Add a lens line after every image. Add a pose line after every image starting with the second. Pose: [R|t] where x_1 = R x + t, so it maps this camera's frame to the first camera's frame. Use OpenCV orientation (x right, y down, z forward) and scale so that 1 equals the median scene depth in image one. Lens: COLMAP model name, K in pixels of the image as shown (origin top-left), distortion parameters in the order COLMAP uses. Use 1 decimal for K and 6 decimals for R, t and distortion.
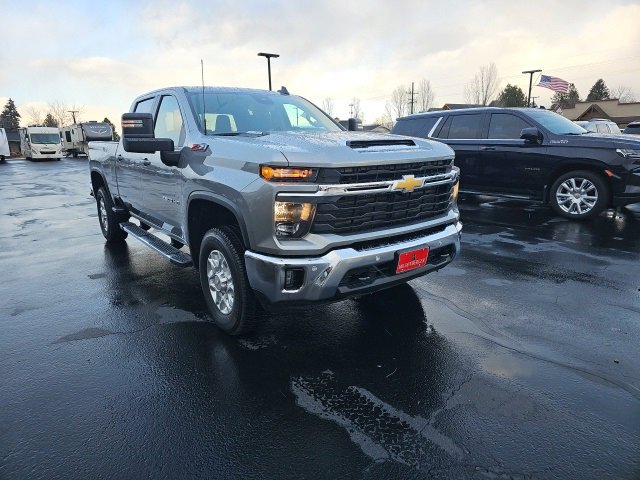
lens RADIAL K [[421.8, 0, 321.7], [0, 421.8, 237.6], [0, 0, 1]] dist [0.062873, -0.043913]
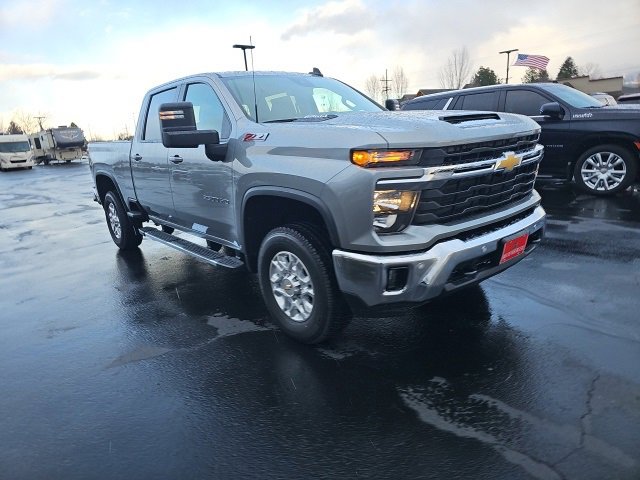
lens RADIAL K [[420.5, 0, 317.0], [0, 420.5, 243.8], [0, 0, 1]] dist [0.060944, -0.041773]
pose [[0.997261, -0.064665, 0.035891, -0.188144], [0.063550, 0.997485, 0.031386, -0.008375], [-0.037831, -0.029020, 0.998863, 0.098721]]
